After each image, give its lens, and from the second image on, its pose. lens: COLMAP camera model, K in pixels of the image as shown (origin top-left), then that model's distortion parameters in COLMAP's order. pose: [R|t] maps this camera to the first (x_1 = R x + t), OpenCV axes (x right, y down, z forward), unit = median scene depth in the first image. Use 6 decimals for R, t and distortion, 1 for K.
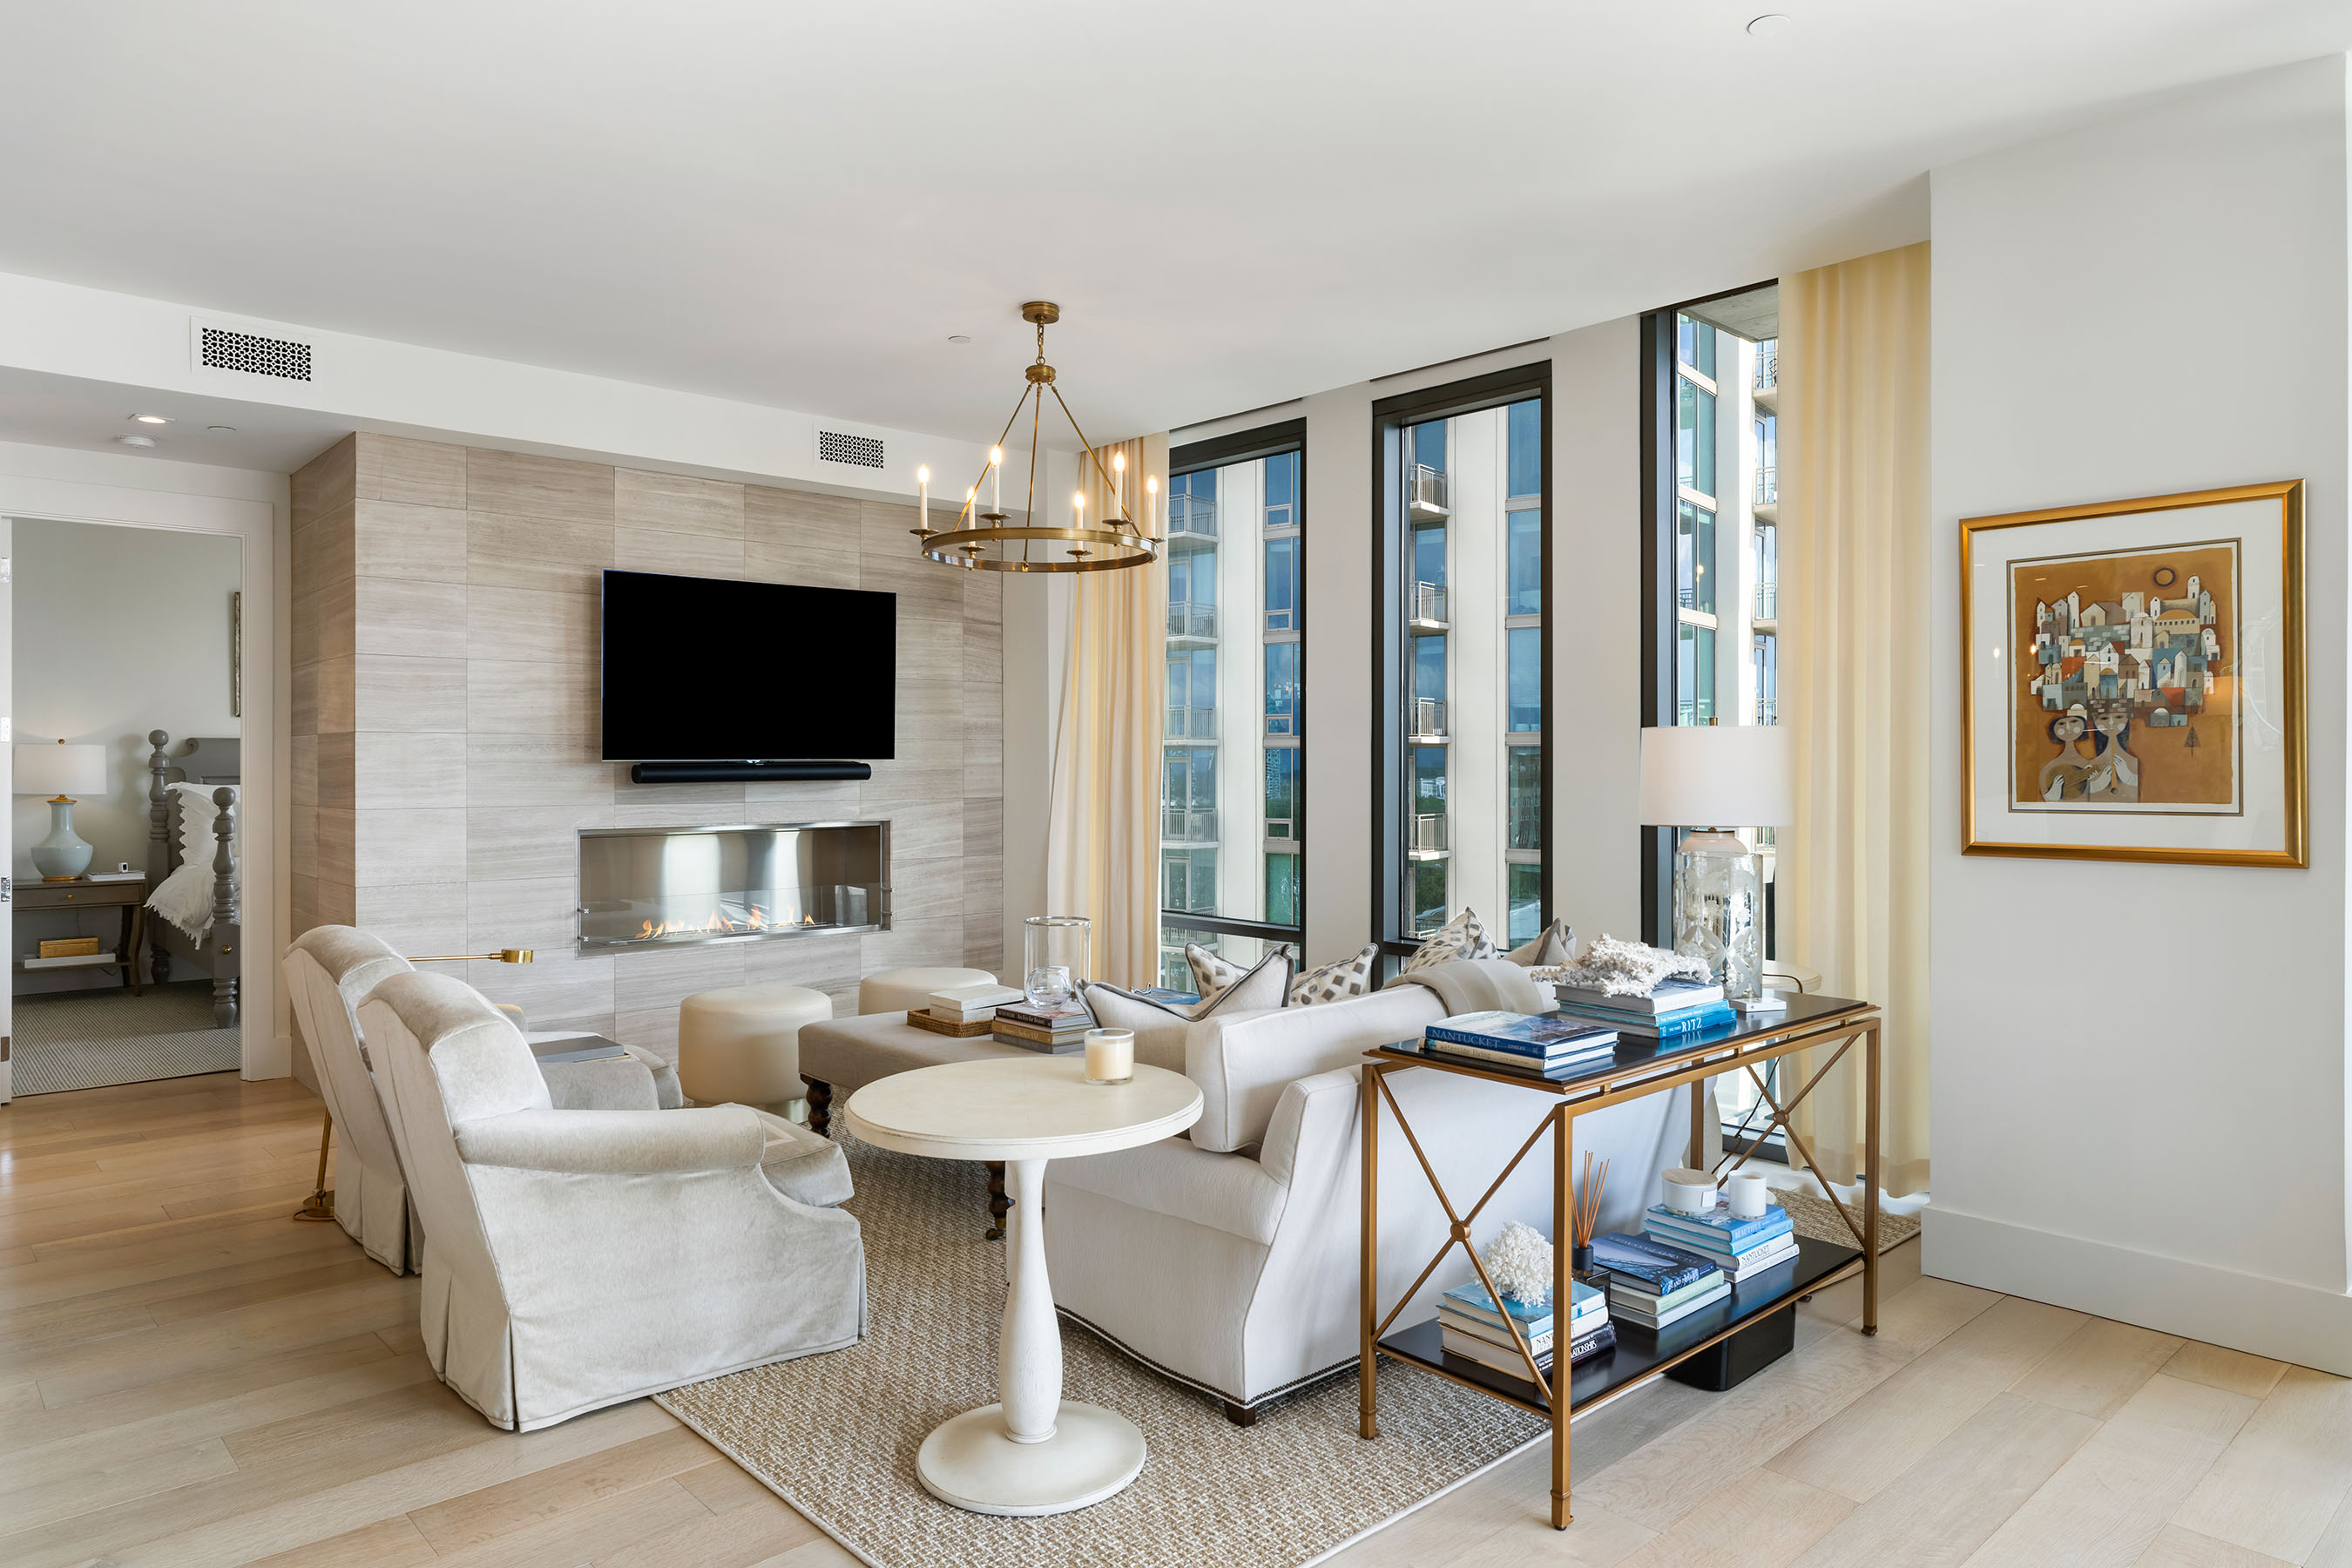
lens RADIAL K [[1471.6, 0, 1171.5], [0, 1471.6, 764.1], [0, 0, 1]] dist [0.003559, 0.004596]
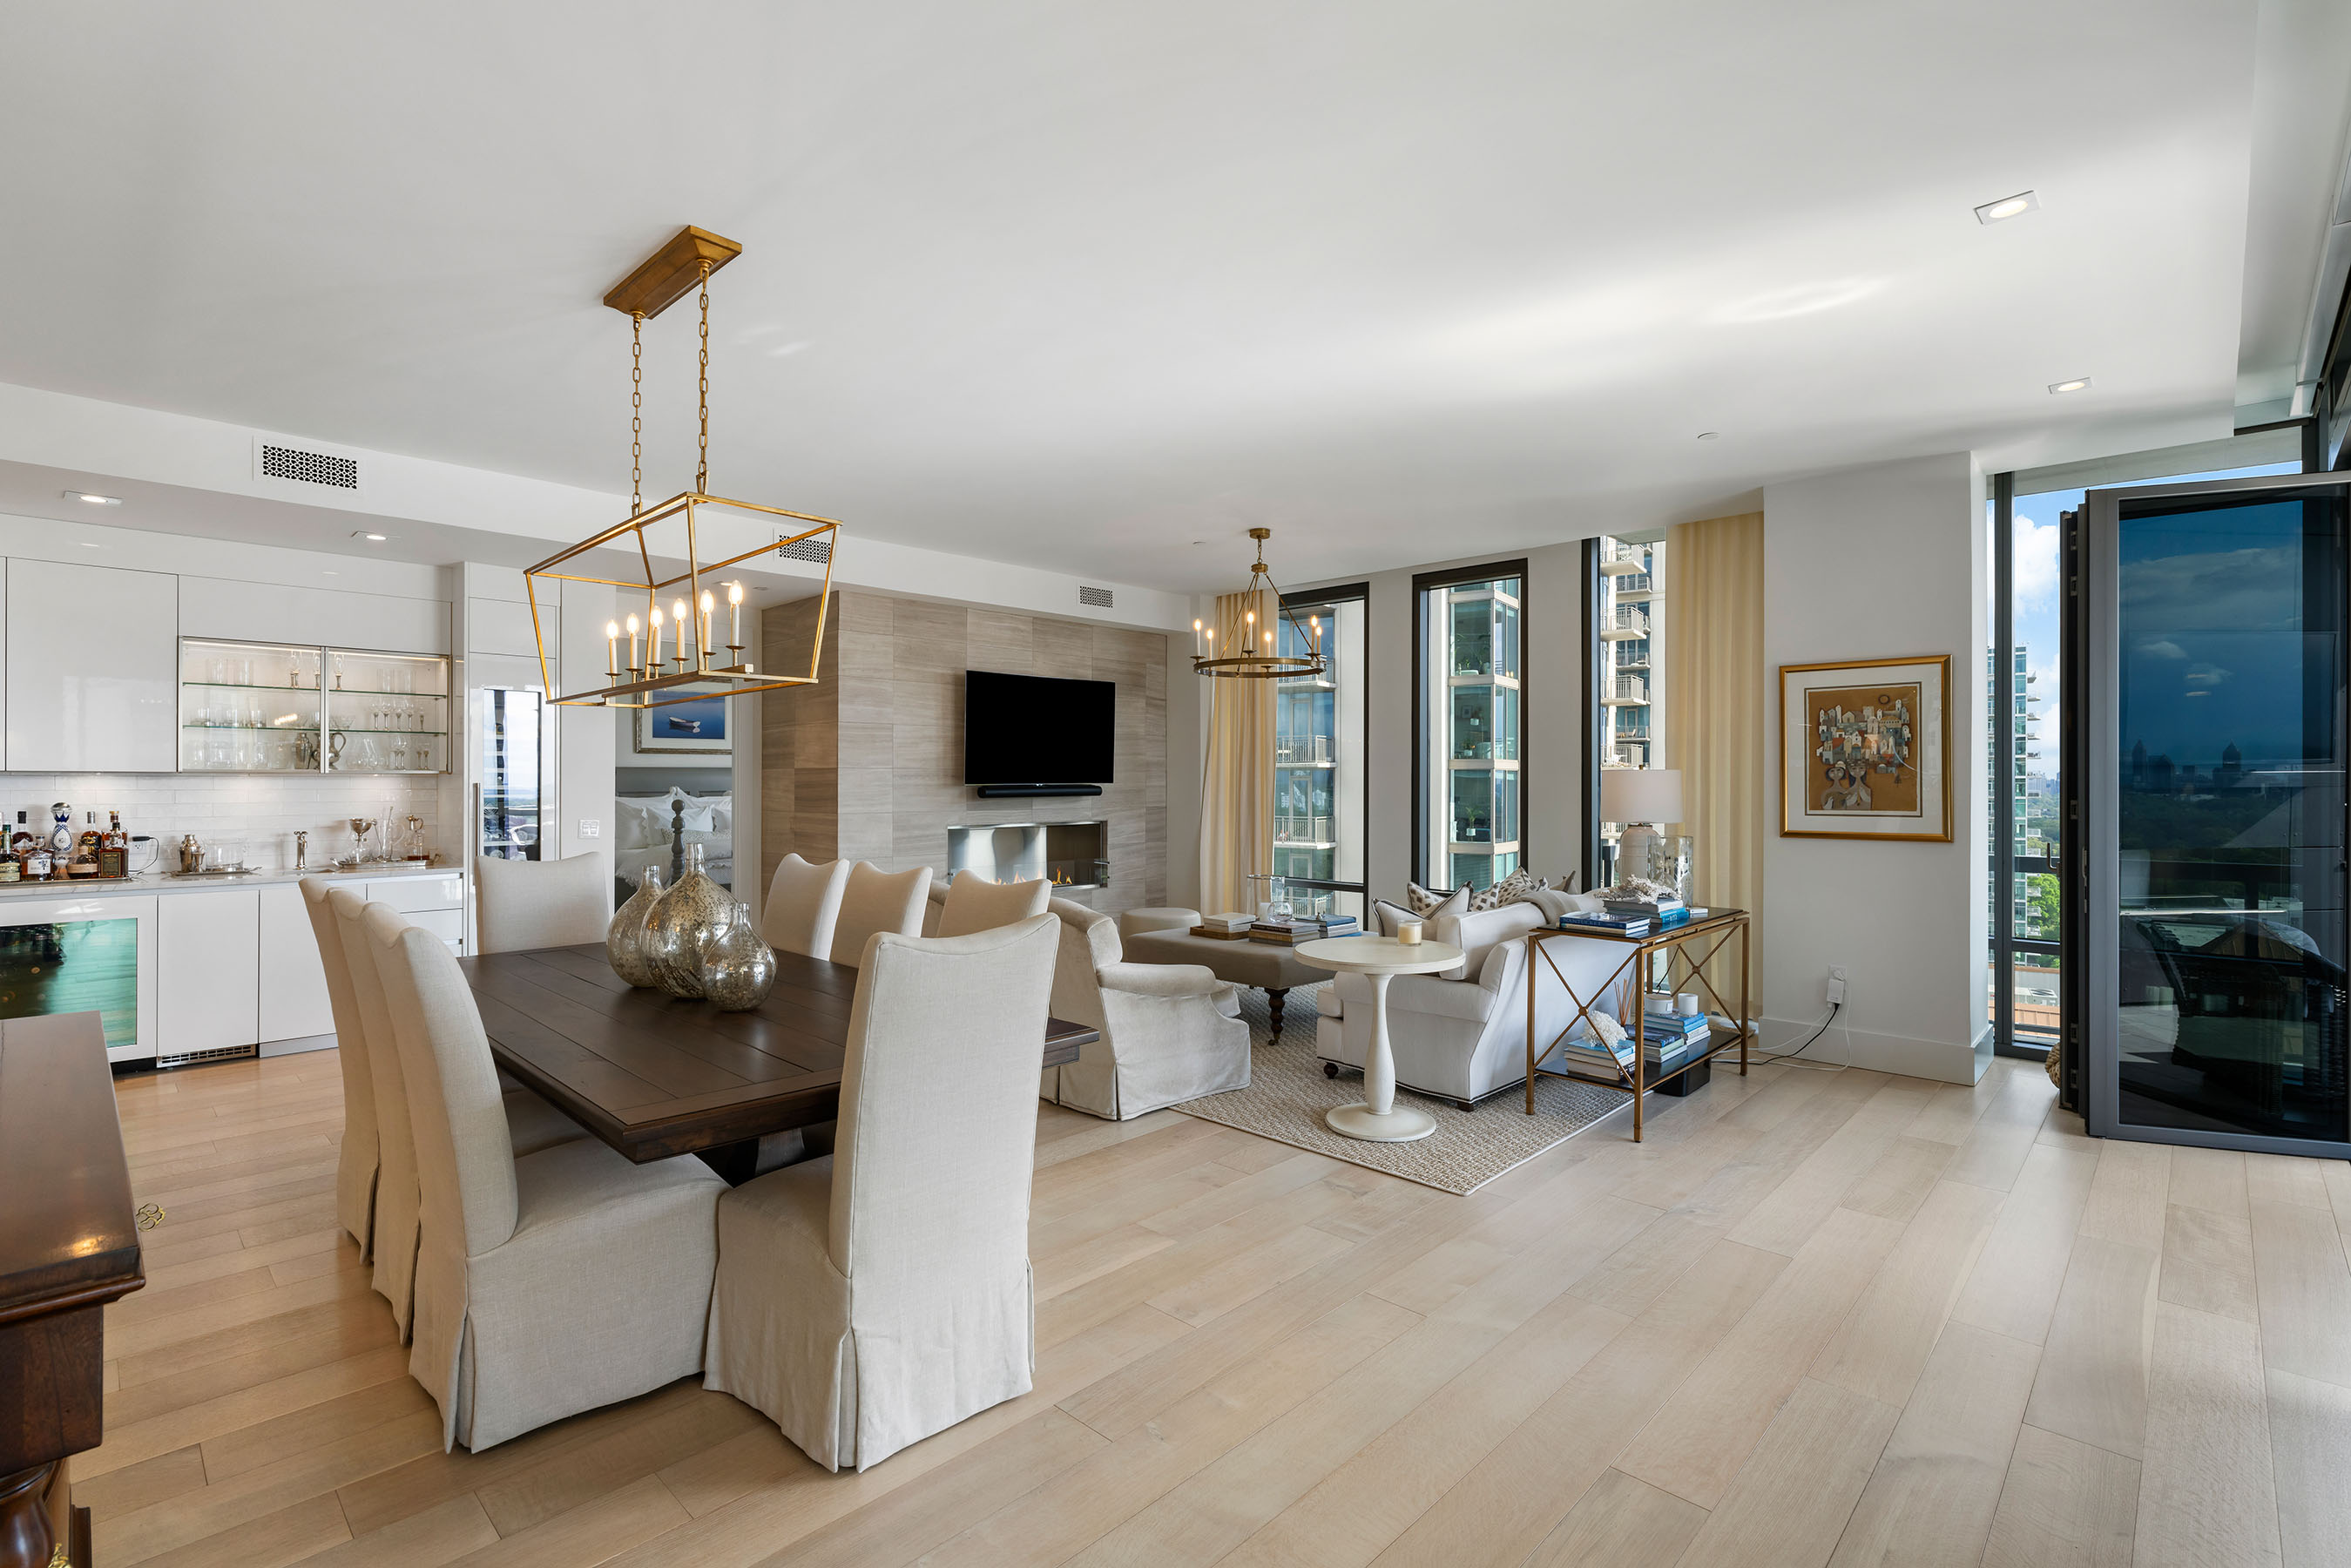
lens RADIAL K [[1077.9, 0, 1176.4], [0, 1077.9, 777.6], [0, 0, 1]] dist [0.000934, 0.001395]
pose [[0.997806, 0.002207, 0.066172, -0.238205], [-0.002050, 0.999995, -0.002444, -0.008150], [-0.066177, 0.002303, 0.997805, -0.249932]]
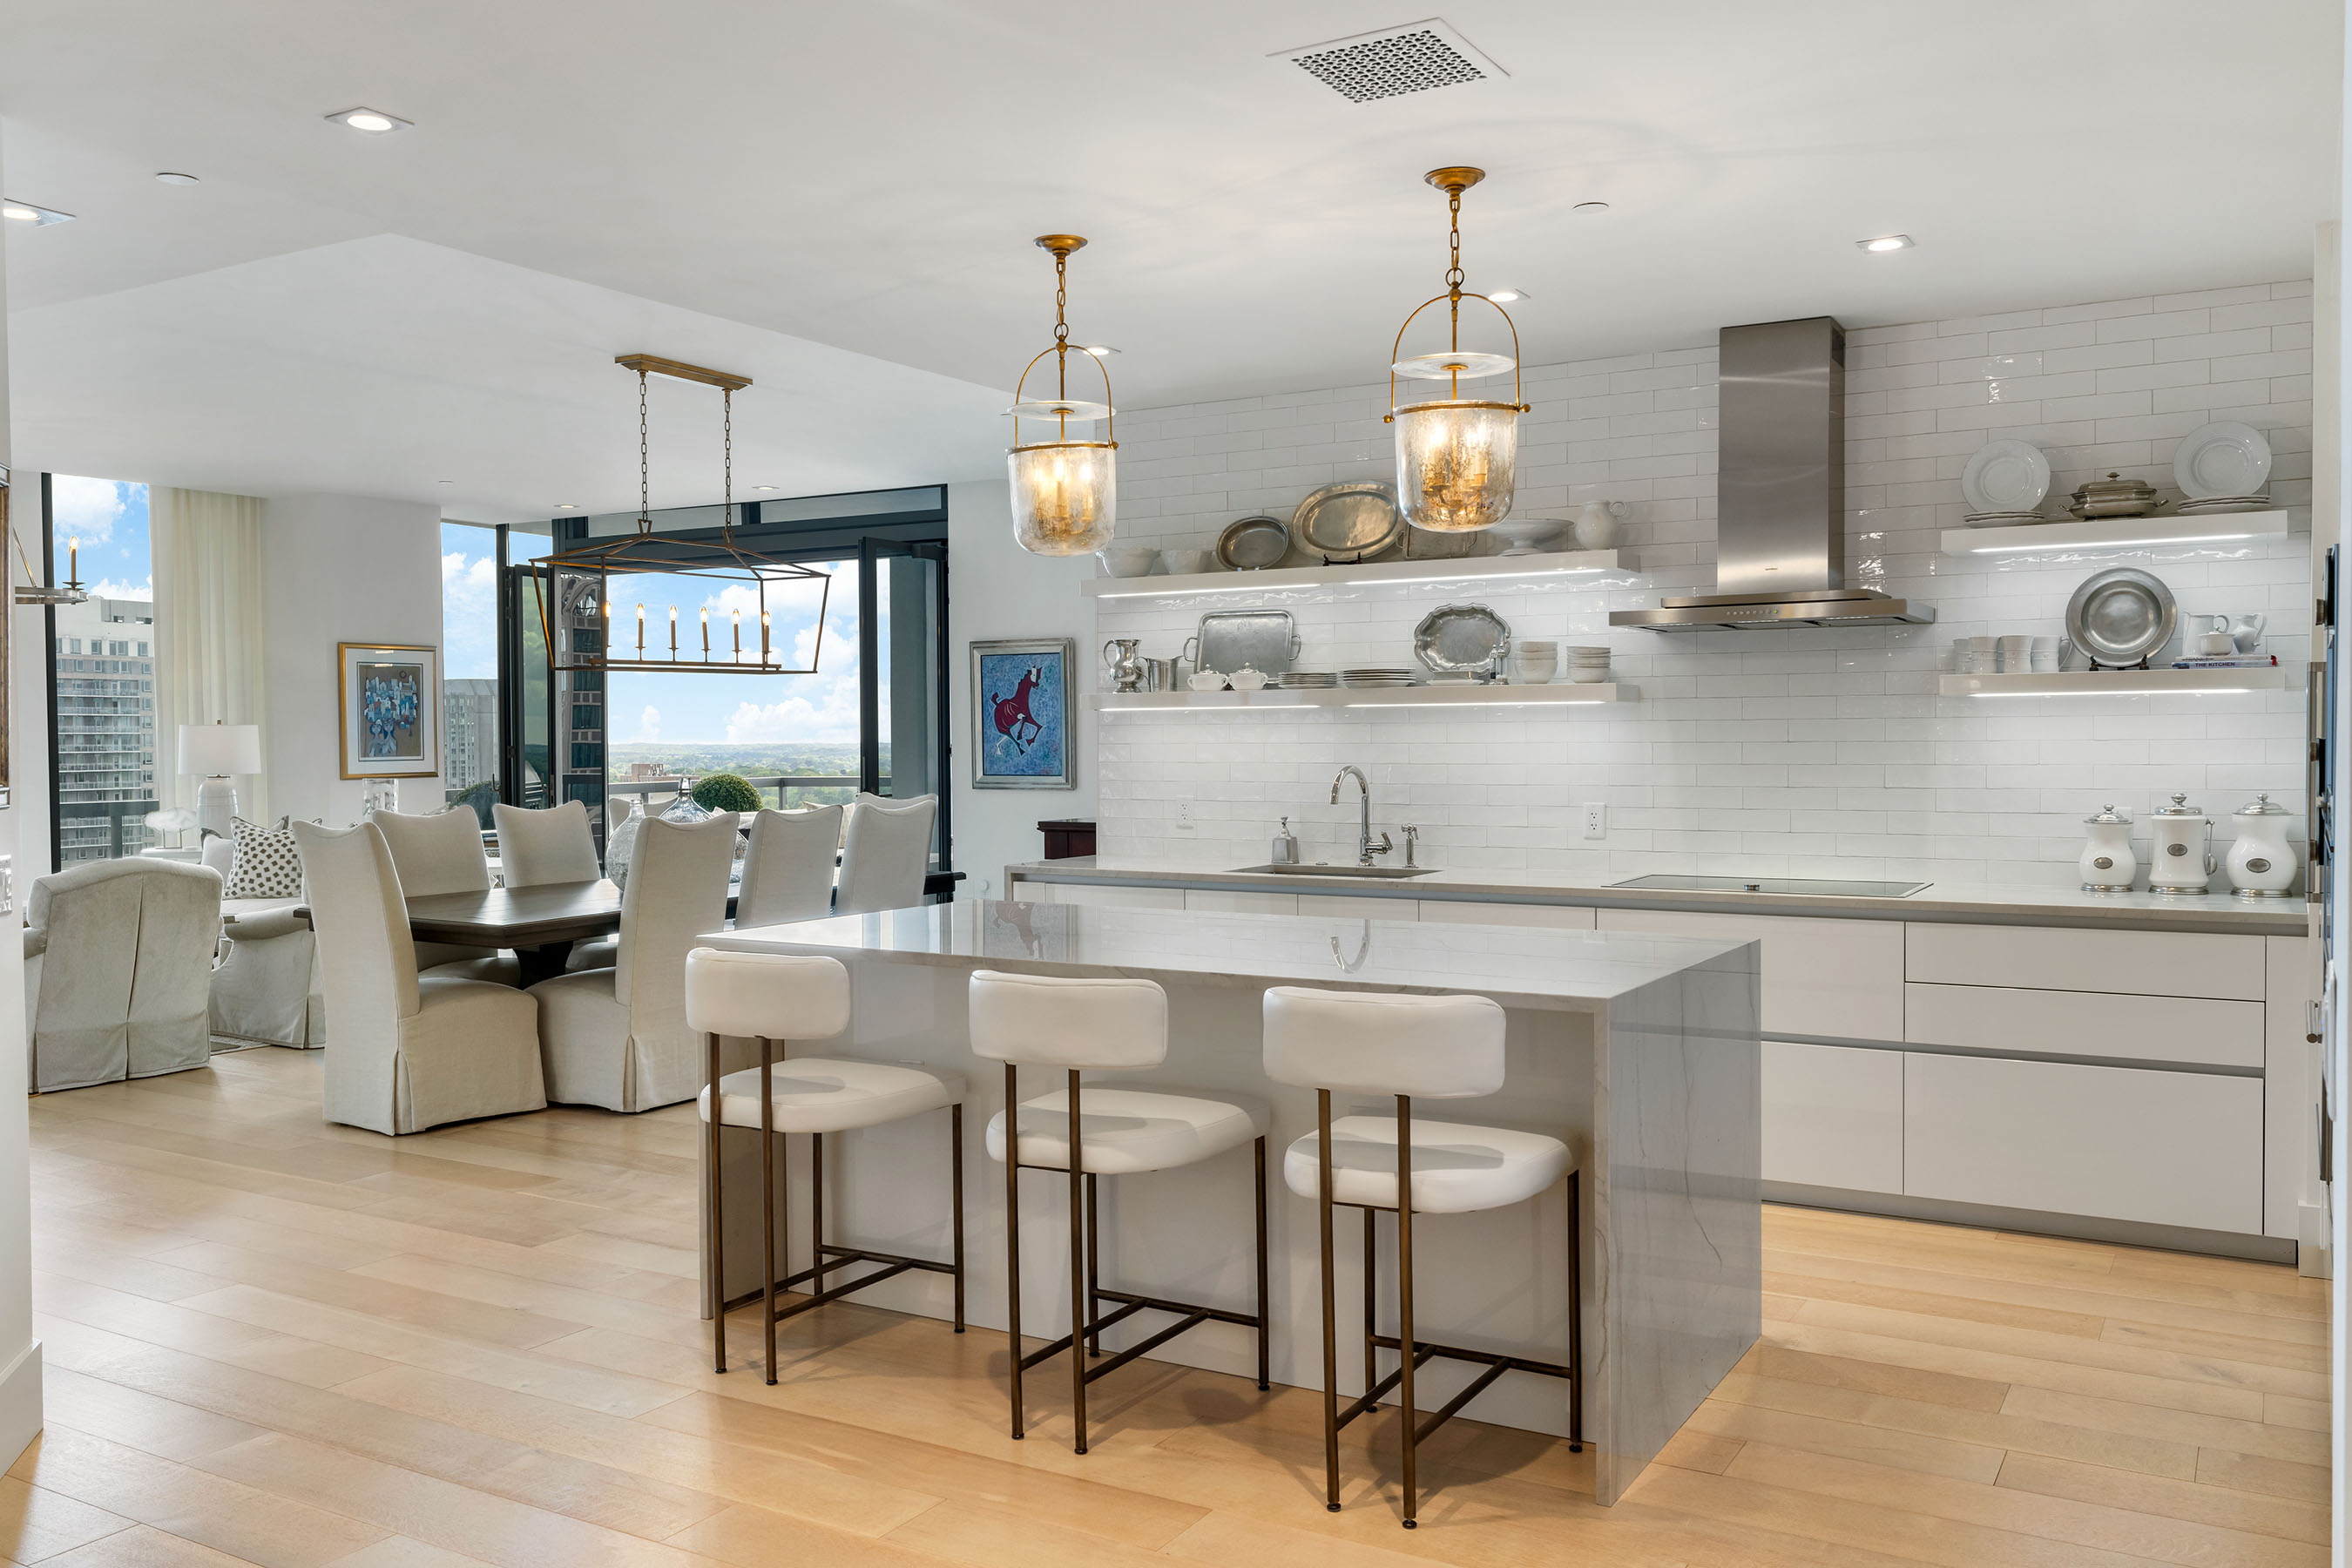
lens RADIAL K [[1852.6, 0, 1186.9], [0, 1852.6, 772.0], [0, 0, 1]] dist [-0.009372, 0.002332]
pose [[-0.294729, -0.016750, 0.955434, -1.846370], [0.003855, 0.999817, 0.018717, -0.002173], [-0.955573, 0.009200, -0.294610, 0.373269]]
